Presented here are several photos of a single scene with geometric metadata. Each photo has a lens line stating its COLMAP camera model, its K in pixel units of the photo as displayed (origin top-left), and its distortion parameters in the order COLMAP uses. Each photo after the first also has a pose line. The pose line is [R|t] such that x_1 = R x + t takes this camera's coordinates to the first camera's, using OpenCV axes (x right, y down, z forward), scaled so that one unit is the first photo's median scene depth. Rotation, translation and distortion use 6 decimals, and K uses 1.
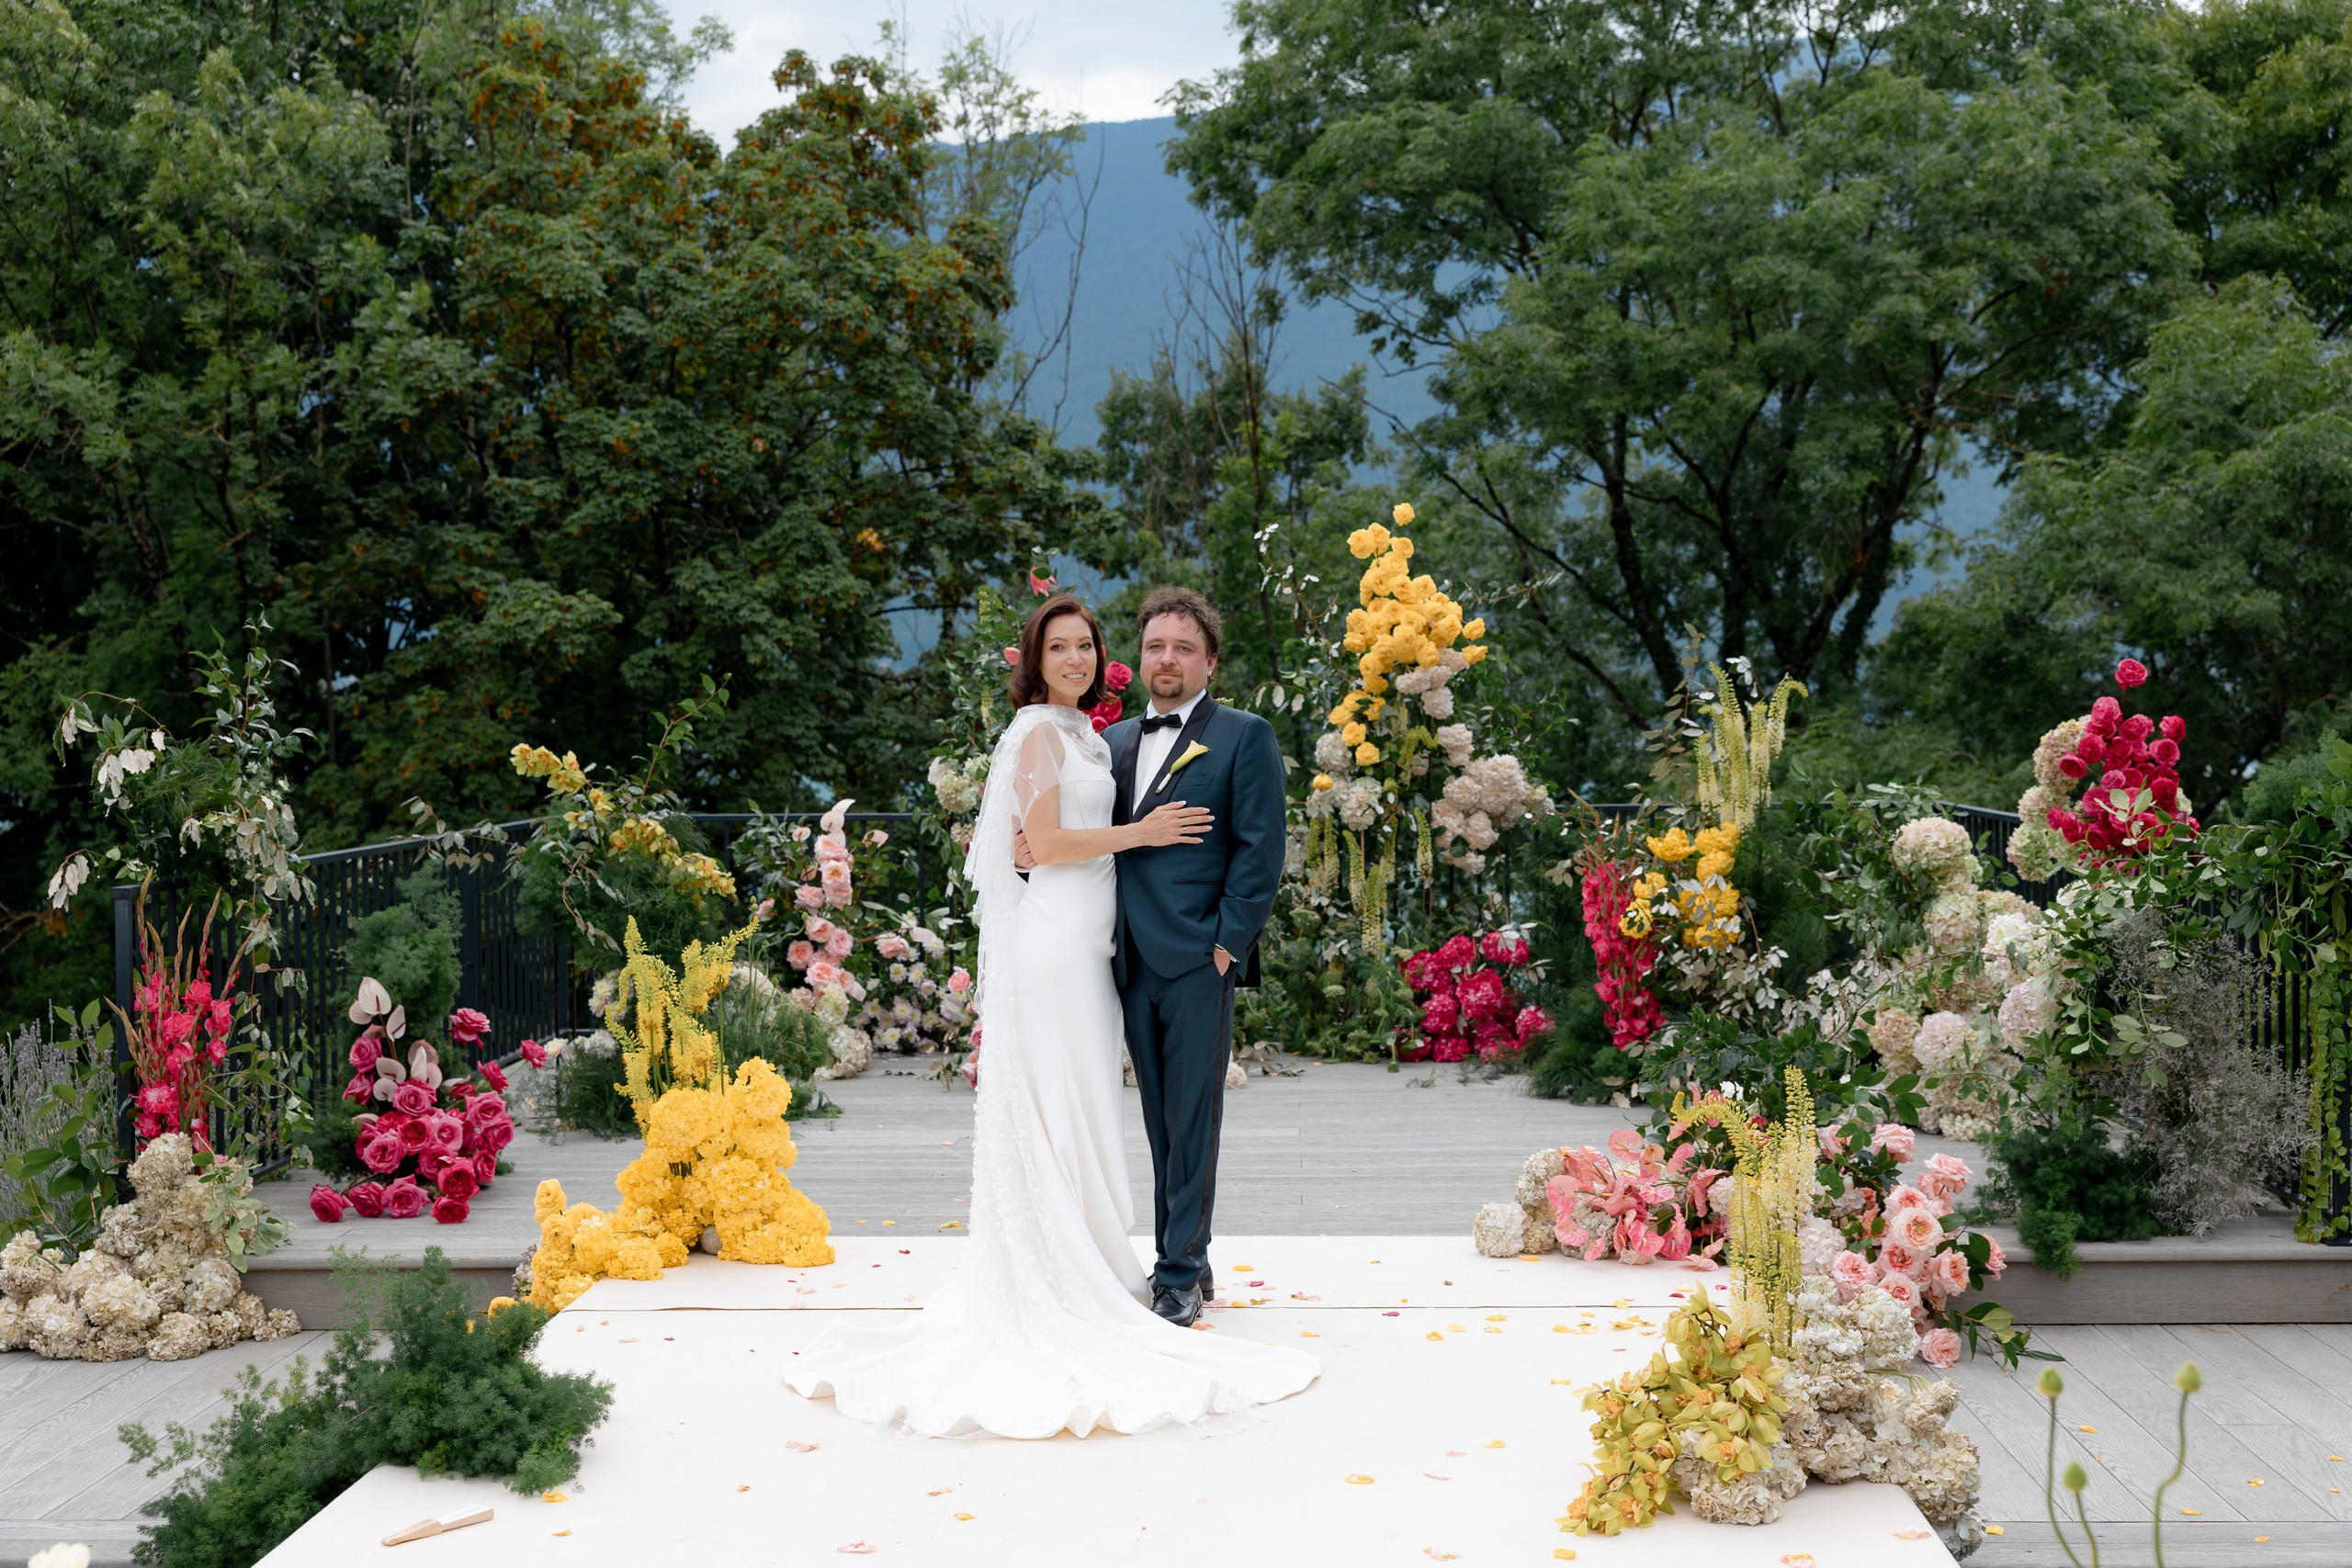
lens RADIAL K [[3130.3, 0, 1176.0], [0, 3130.3, 784.0], [0, 0, 1]] dist [0.010774, 0.043924]
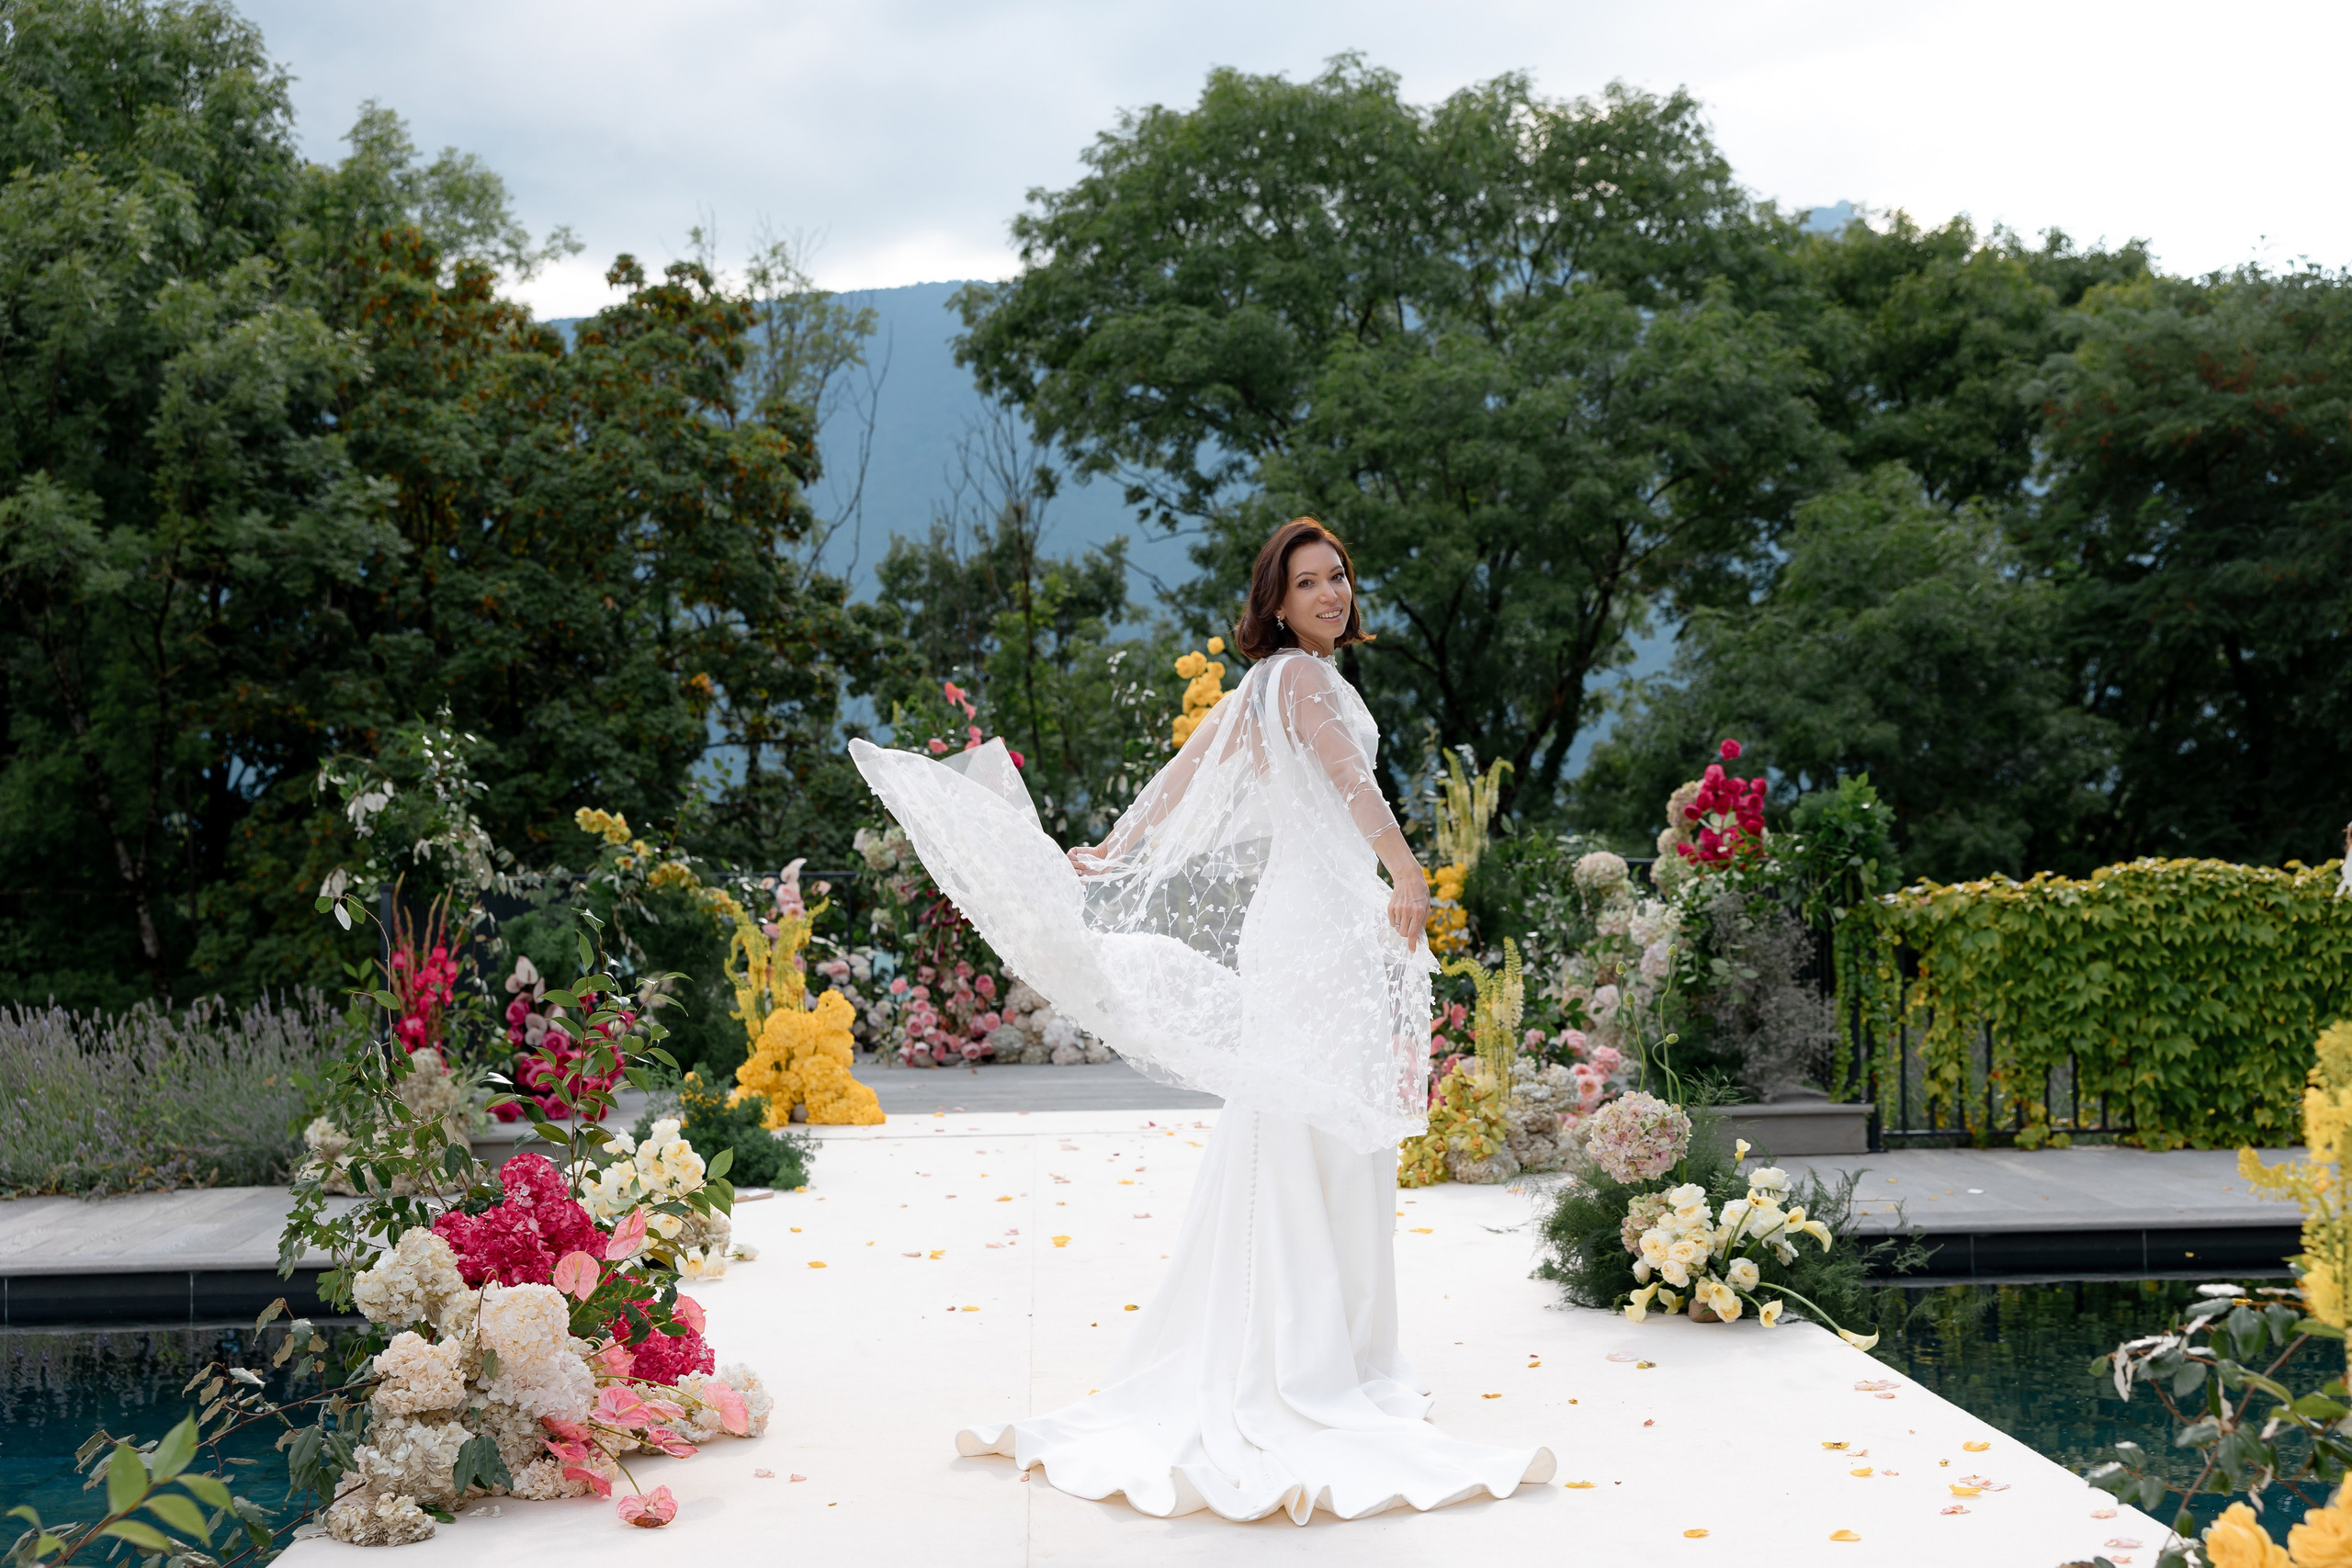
lens RADIAL K [[3130.3, 0, 1176.0], [0, 3130.3, 784.0], [0, 0, 1]] dist [0.010774, 0.043924]
pose [[0.995779, -0.000764, 0.091783, -0.067948], [0.005549, 0.998637, -0.051889, 0.043011], [-0.091618, 0.052179, 0.994426, -0.332772]]
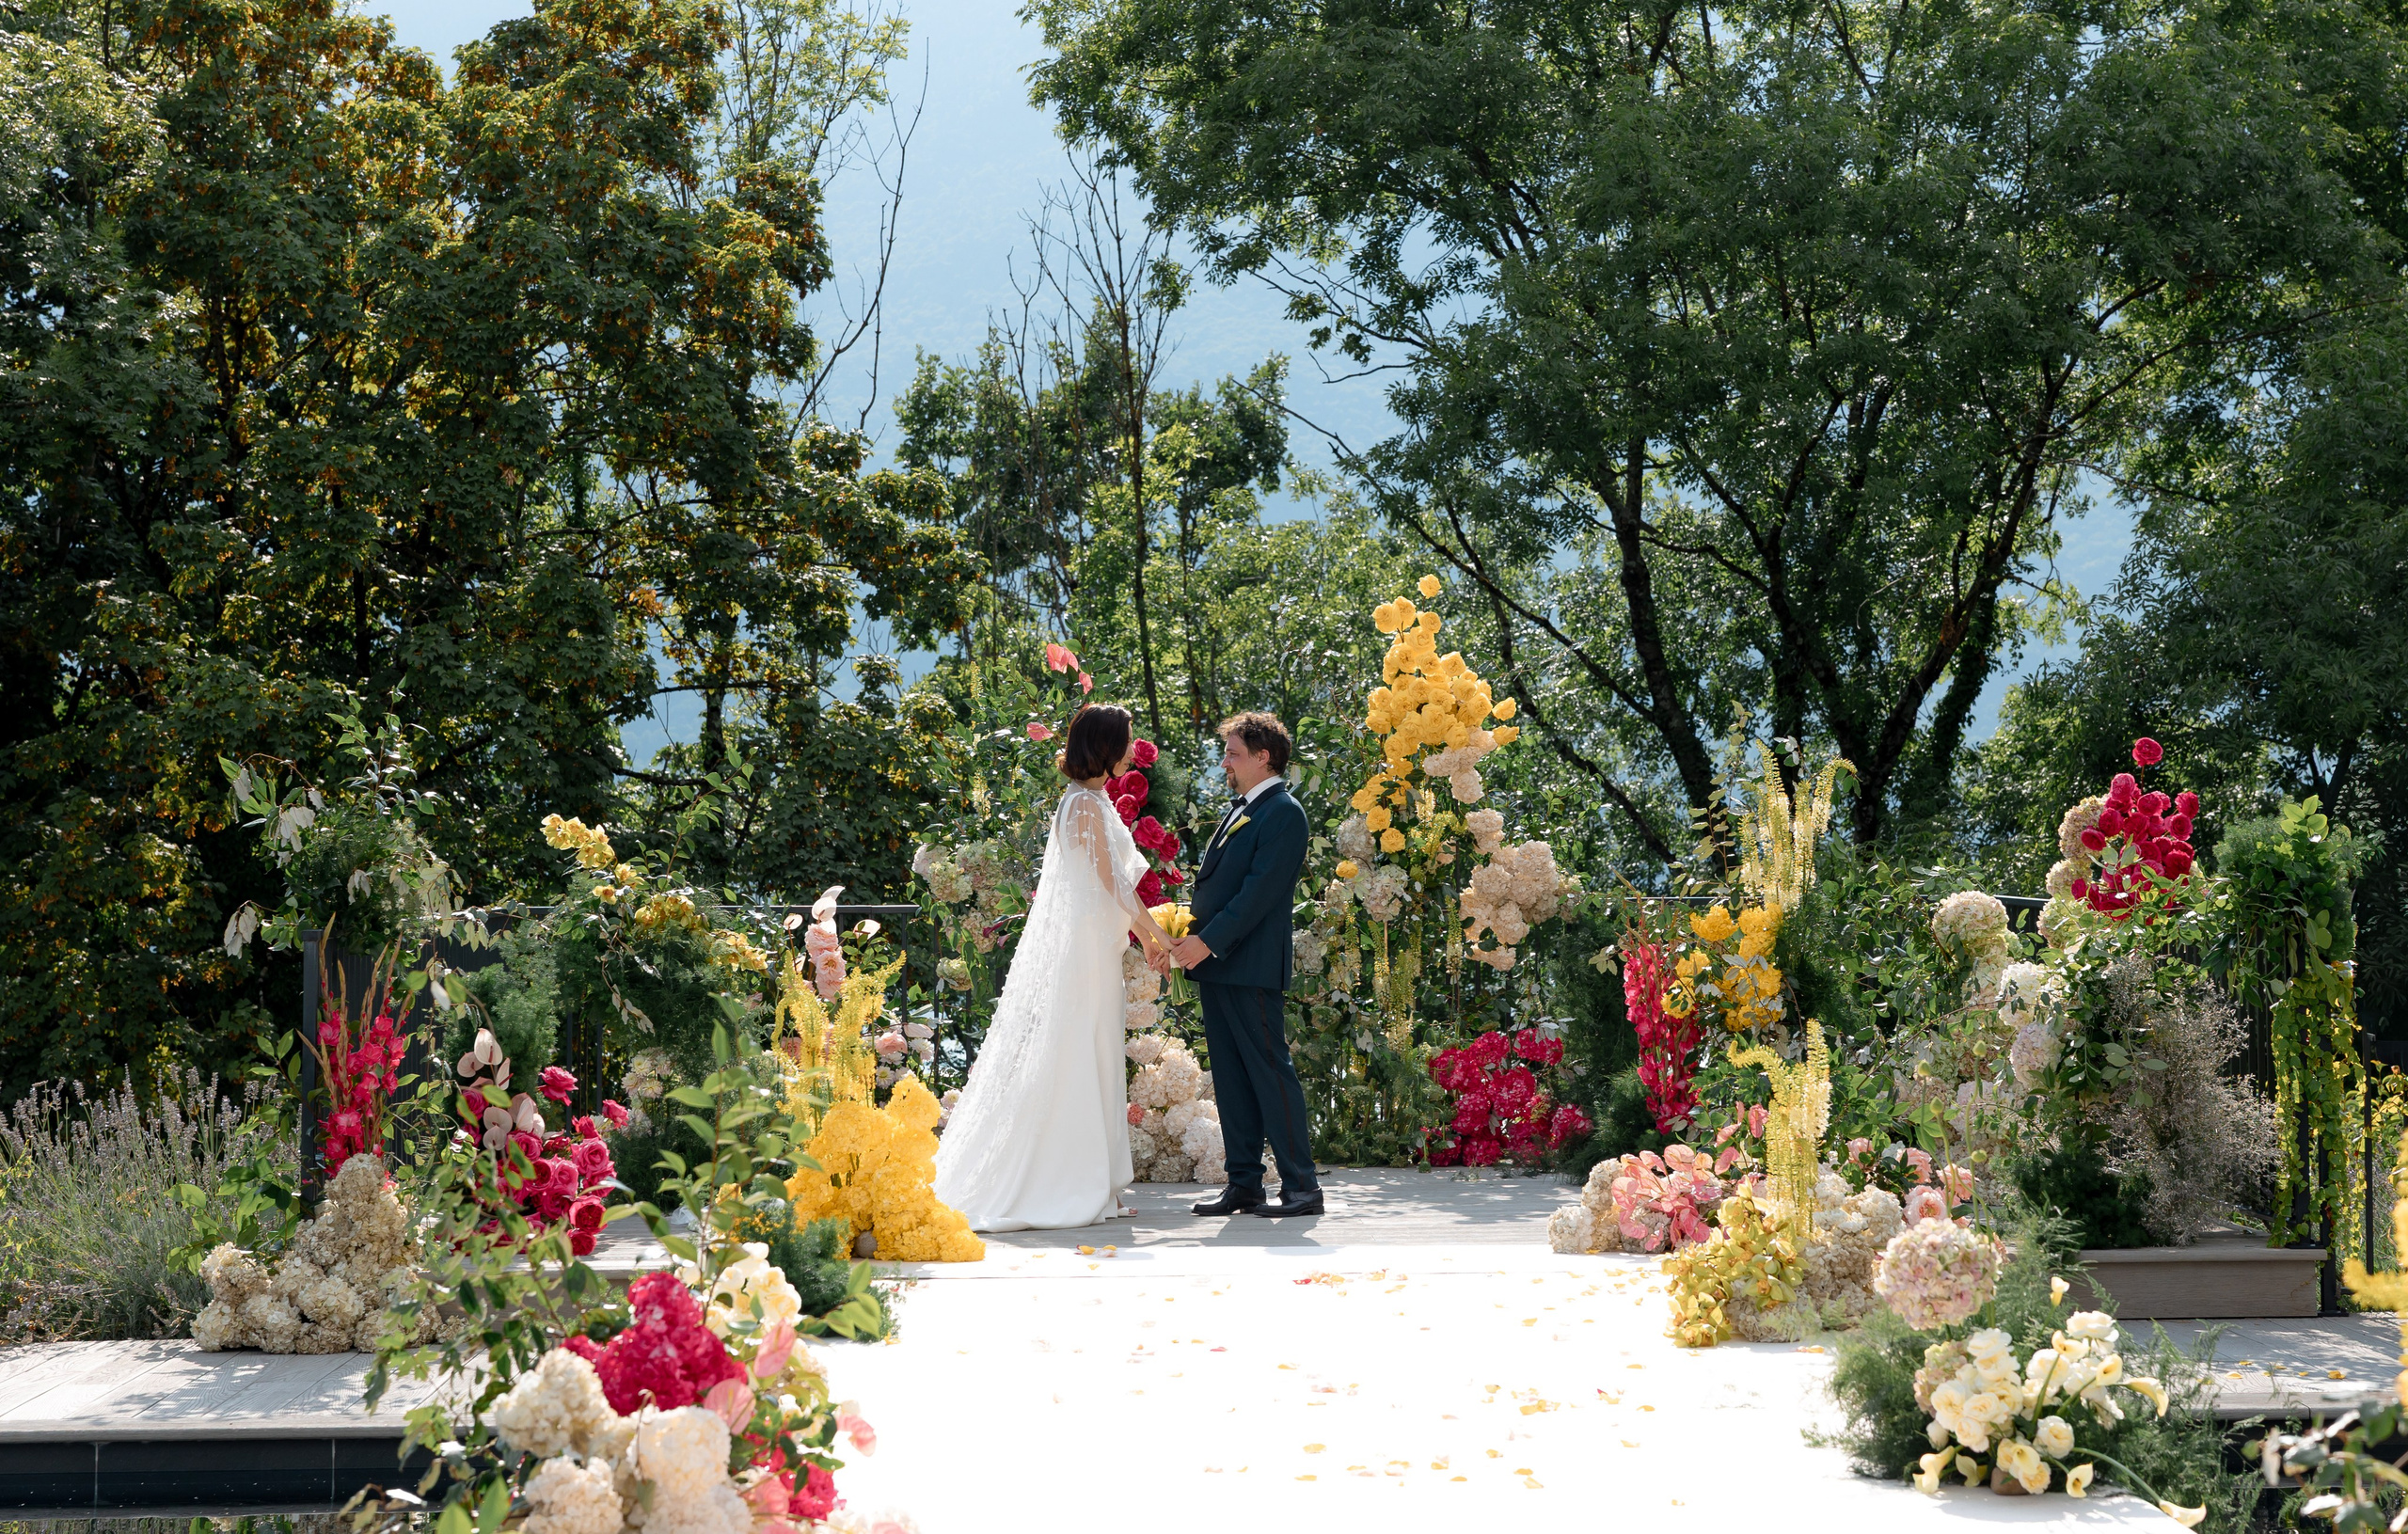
lens RADIAL K [[5216.5, 0, 1203.6], [0, 5216.5, 532.3], [0, 0, 1]] dist [0.016074, 0.549882]
pose [[0.998063, 0.008019, 0.061698, -0.092797], [-0.002582, 0.996142, -0.087717, 0.035786], [-0.062163, 0.087388, 0.994233, -0.563150]]
